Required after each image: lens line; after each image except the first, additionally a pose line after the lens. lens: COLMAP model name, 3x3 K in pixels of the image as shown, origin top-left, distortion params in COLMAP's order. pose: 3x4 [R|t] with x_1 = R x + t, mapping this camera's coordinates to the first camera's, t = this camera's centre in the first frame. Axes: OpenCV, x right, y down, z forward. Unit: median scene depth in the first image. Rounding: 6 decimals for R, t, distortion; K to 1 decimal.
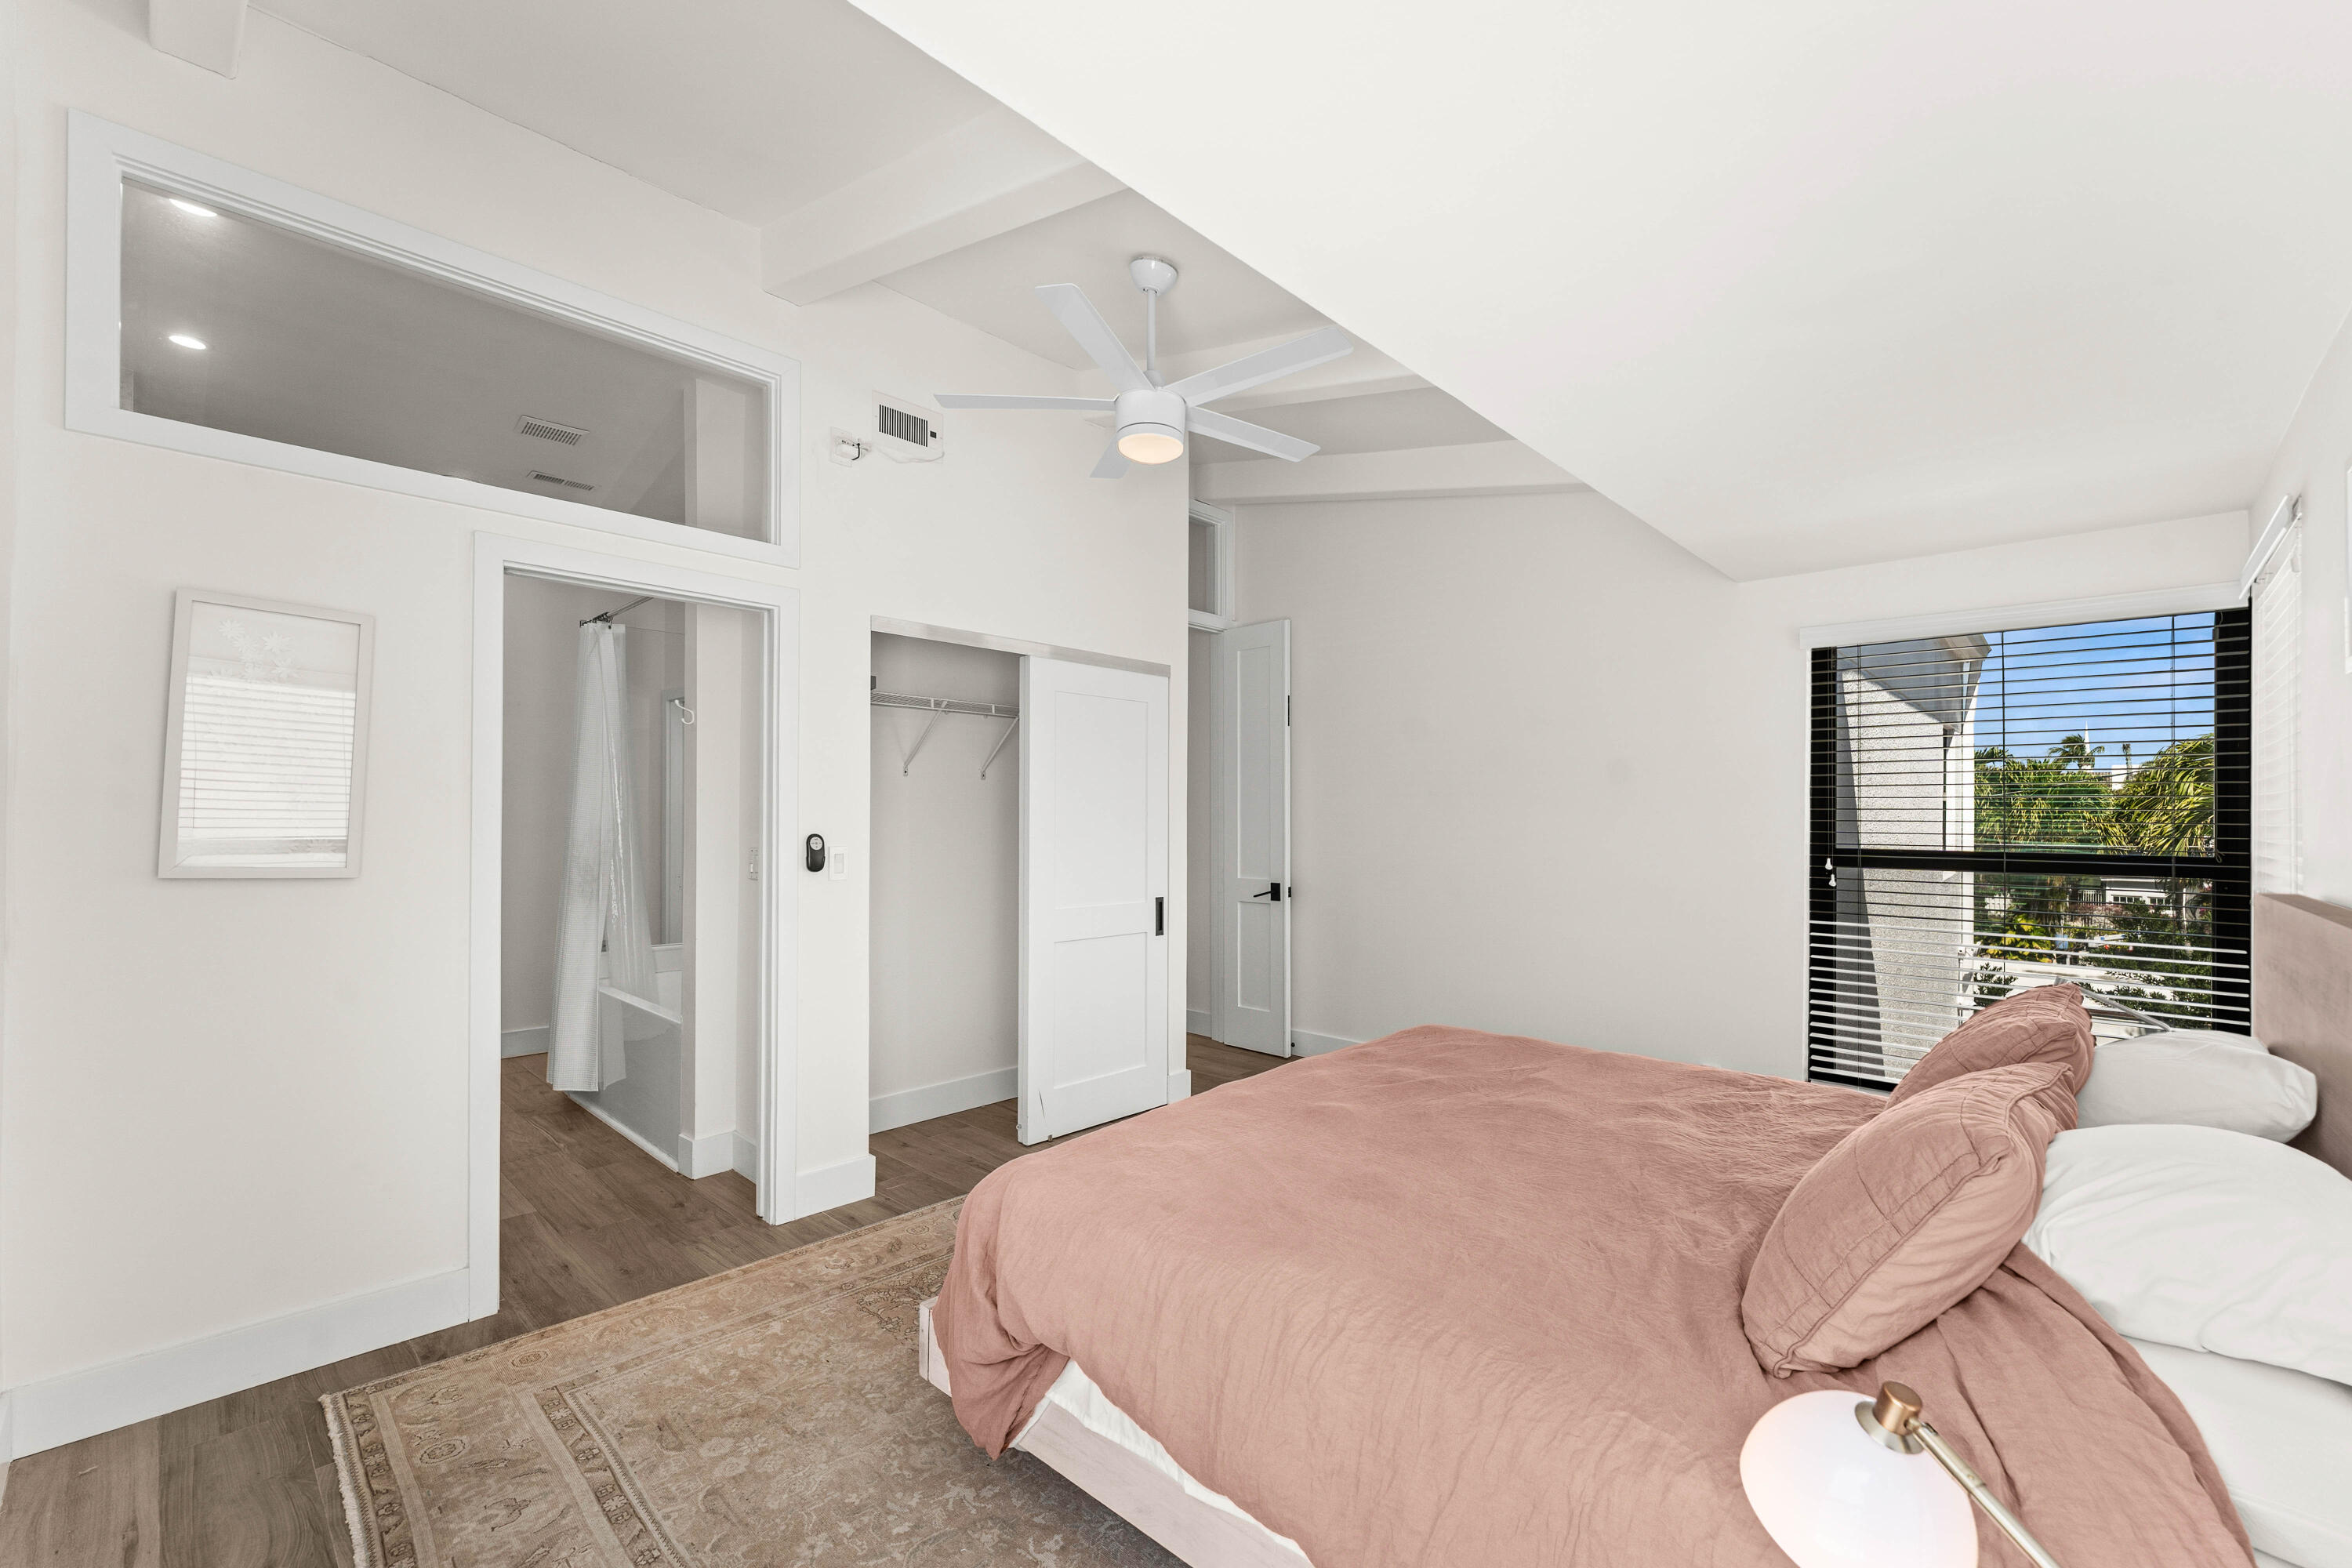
lens RADIAL K [[957.1, 0, 1184.9], [0, 957.1, 801.3], [0, 0, 1]] dist [-0.000762, 0.000331]
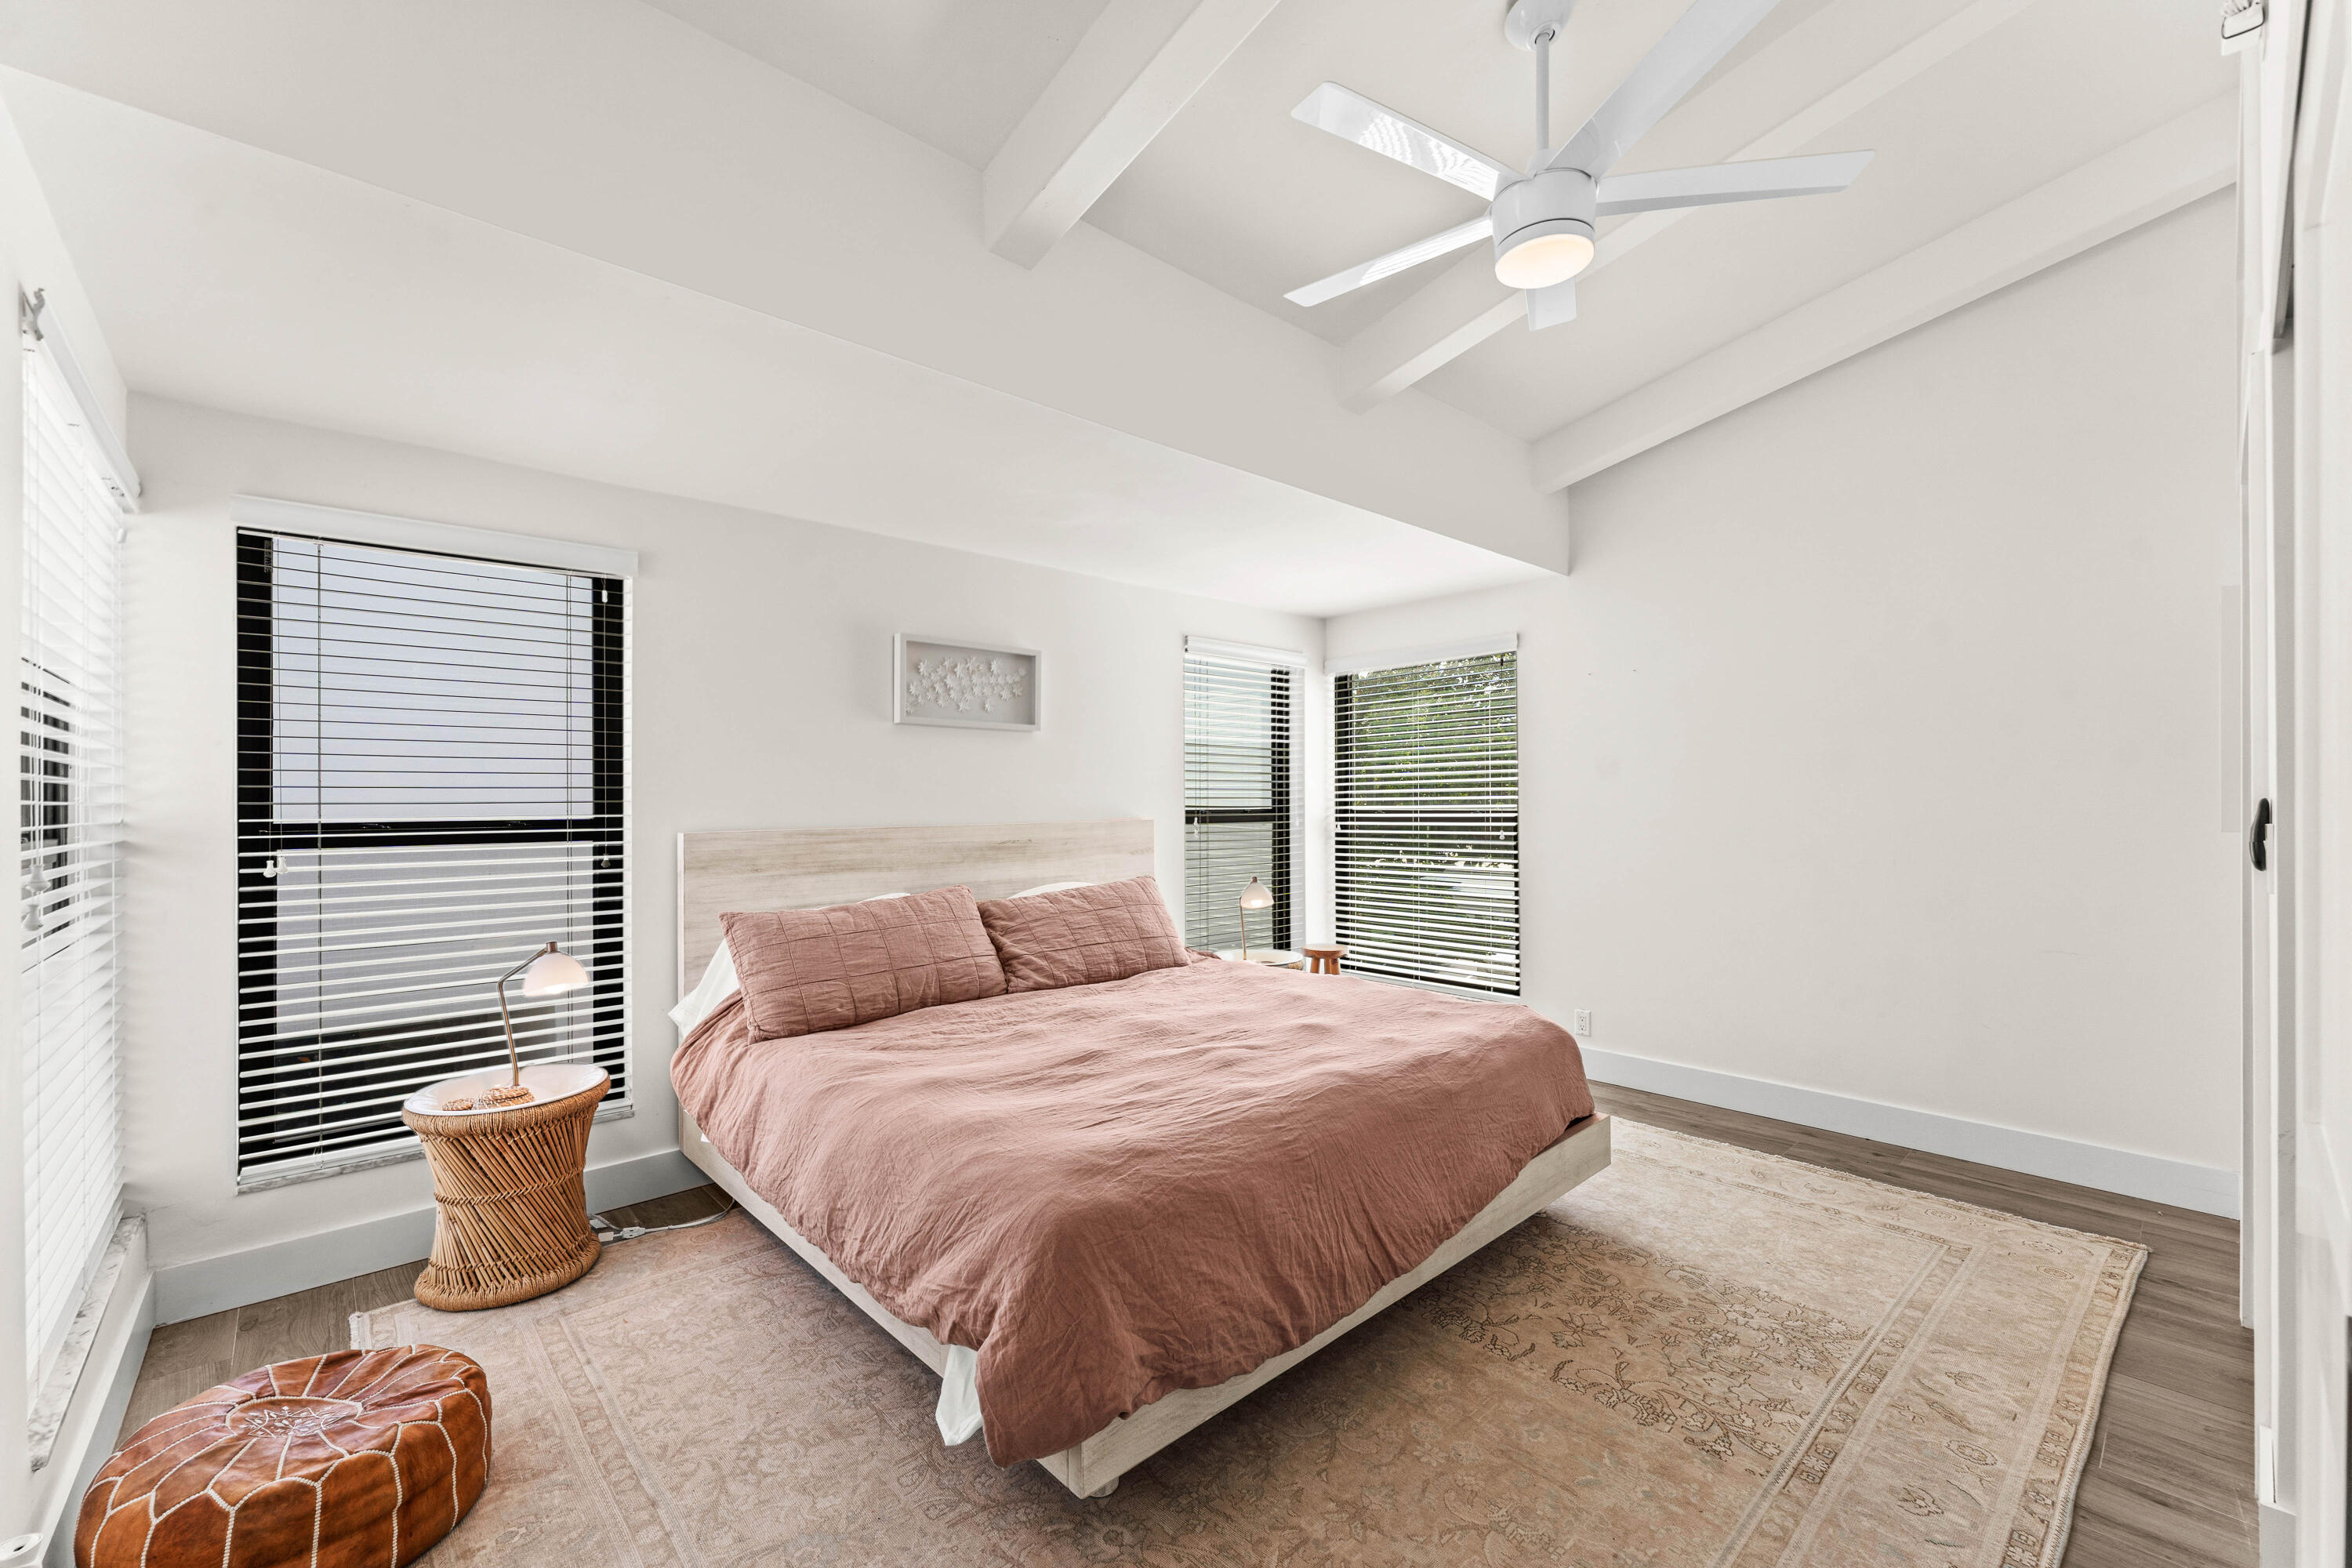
lens RADIAL K [[957.1, 0, 1172.7], [0, 957.1, 791.3], [0, 0, 1]] dist [-0.000762, 0.000331]
pose [[-0.996502, -0.003215, 0.083505, 0.156377], [-0.005047, 0.999751, -0.021727, 0.045495], [-0.083414, -0.022072, -0.996270, 1.513464]]
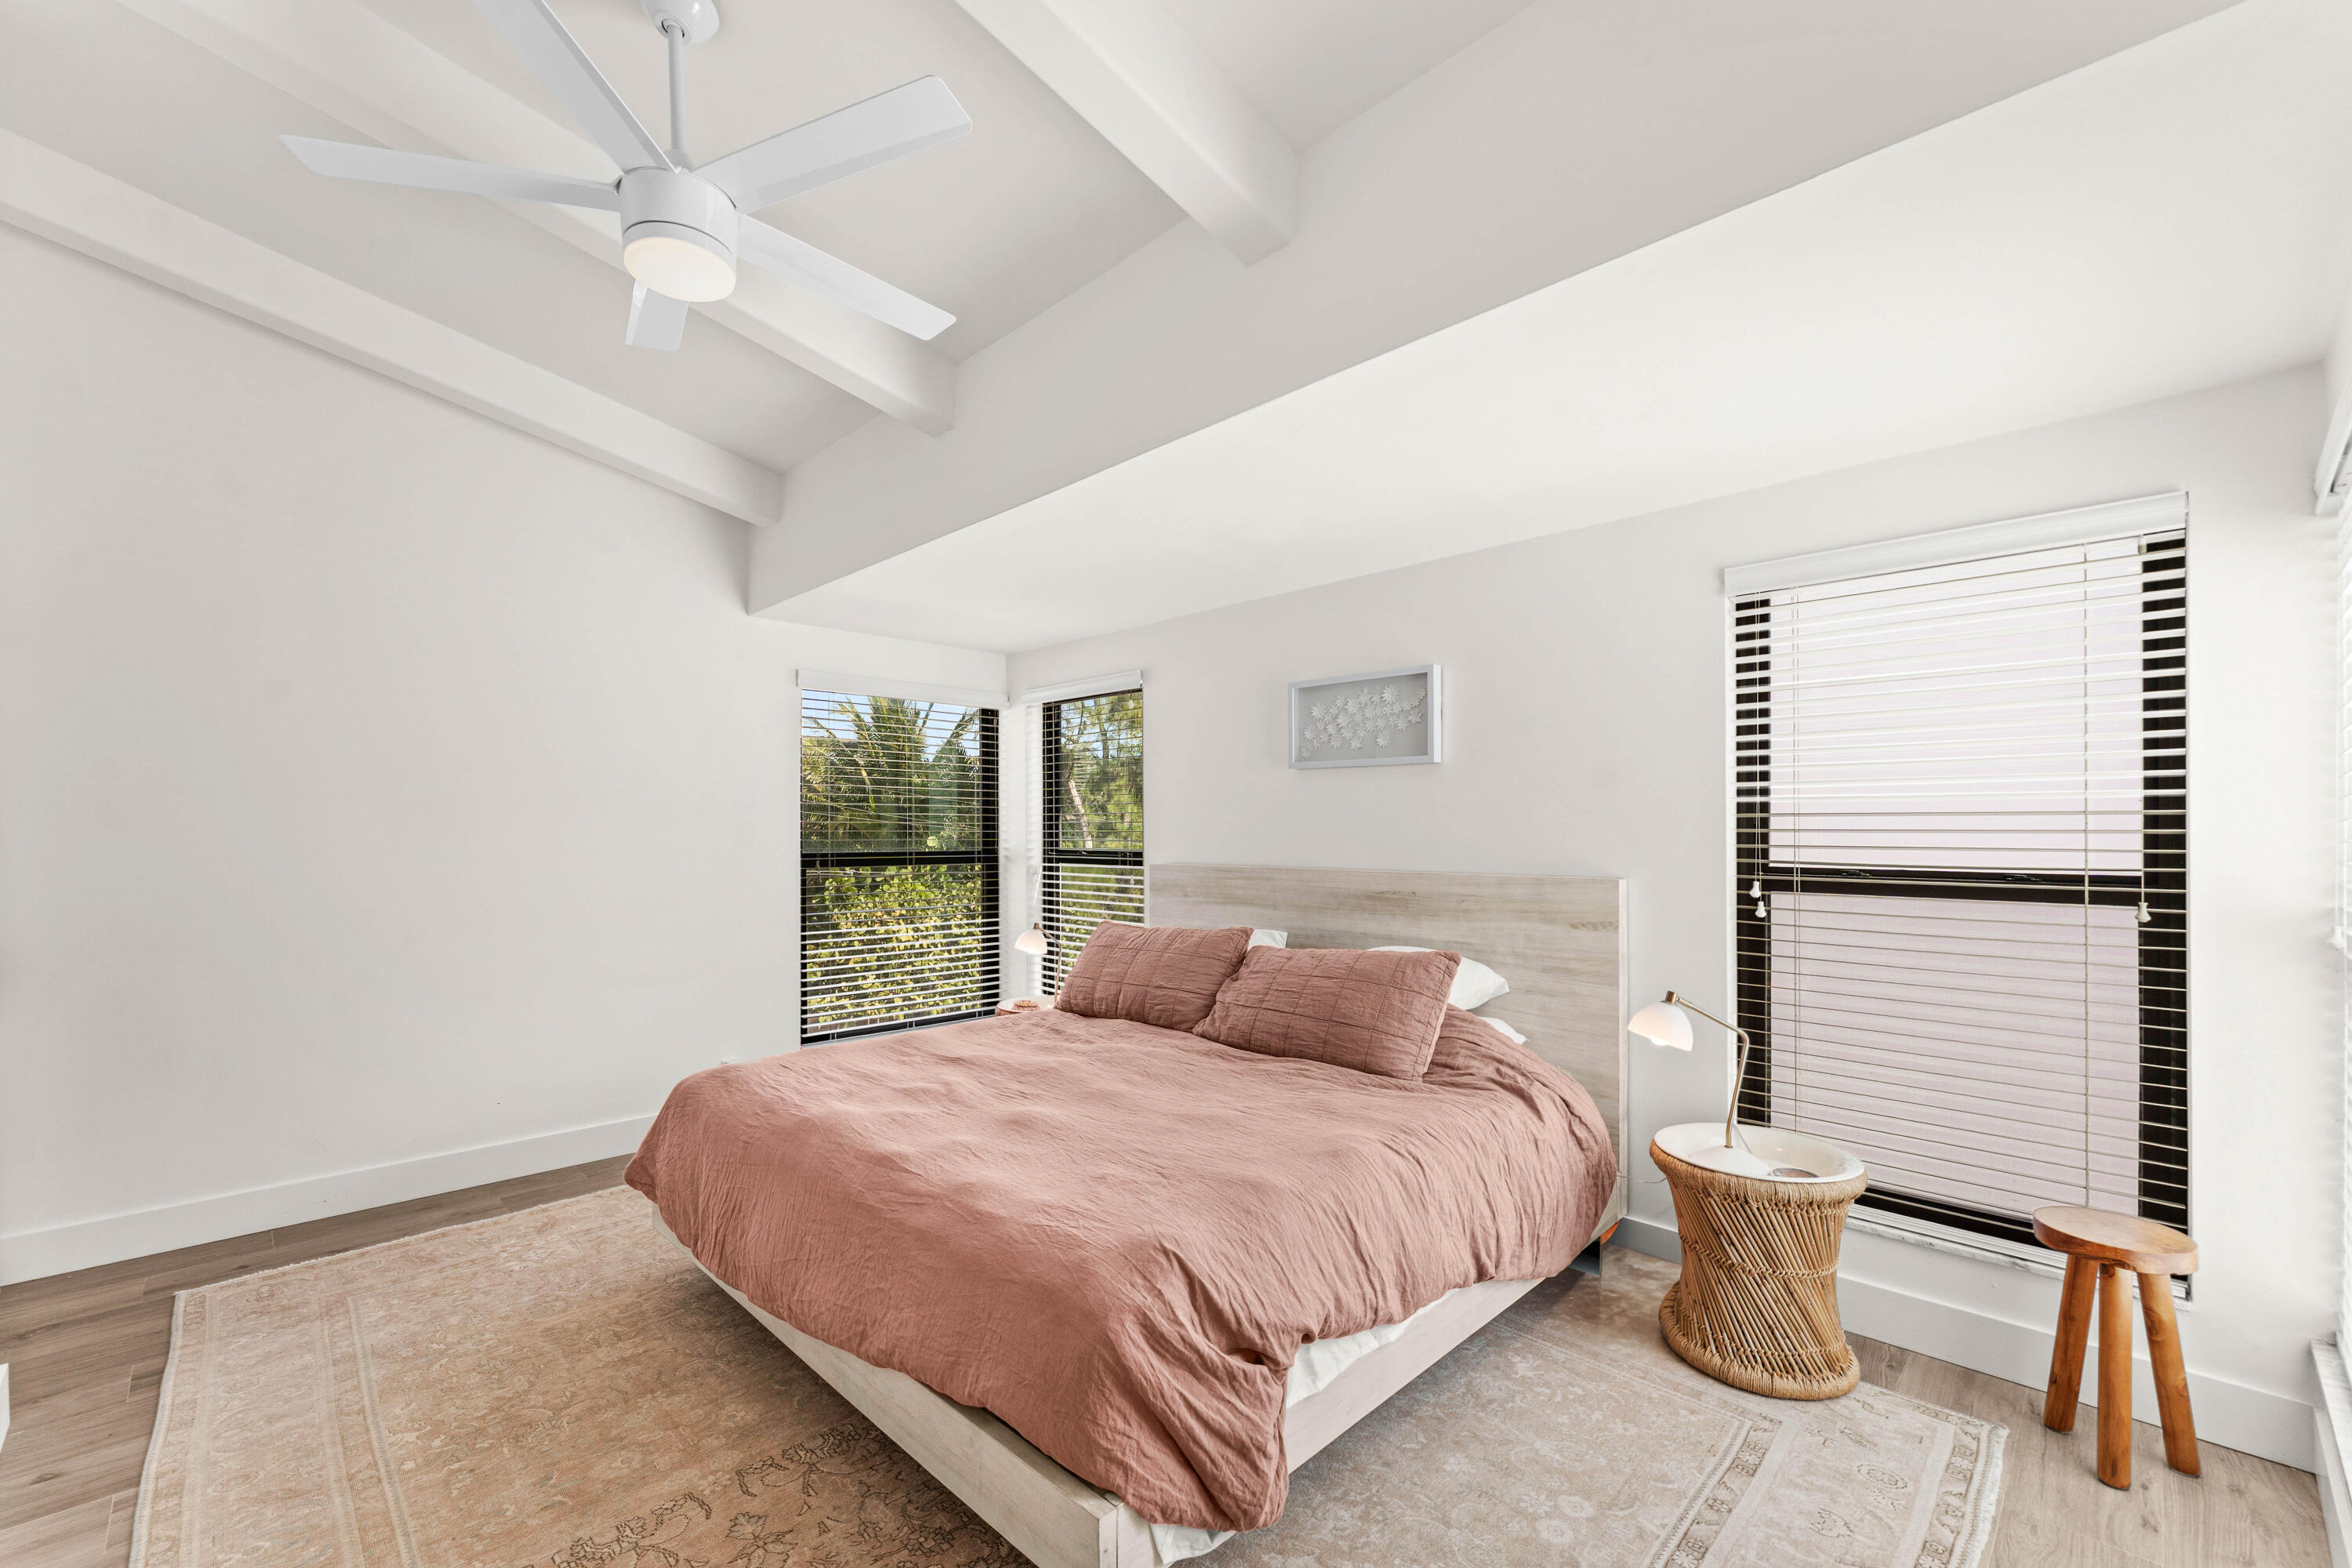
lens RADIAL K [[957.1, 0, 1134.4], [0, 957.1, 828.0], [0, 0, 1]] dist [-0.000762, 0.000331]
pose [[0.047102, 0.006594, 0.998868, 0.066494], [-0.027353, 0.999612, -0.005309, 0.043226], [-0.998515, -0.027072, 0.047264, 1.400759]]
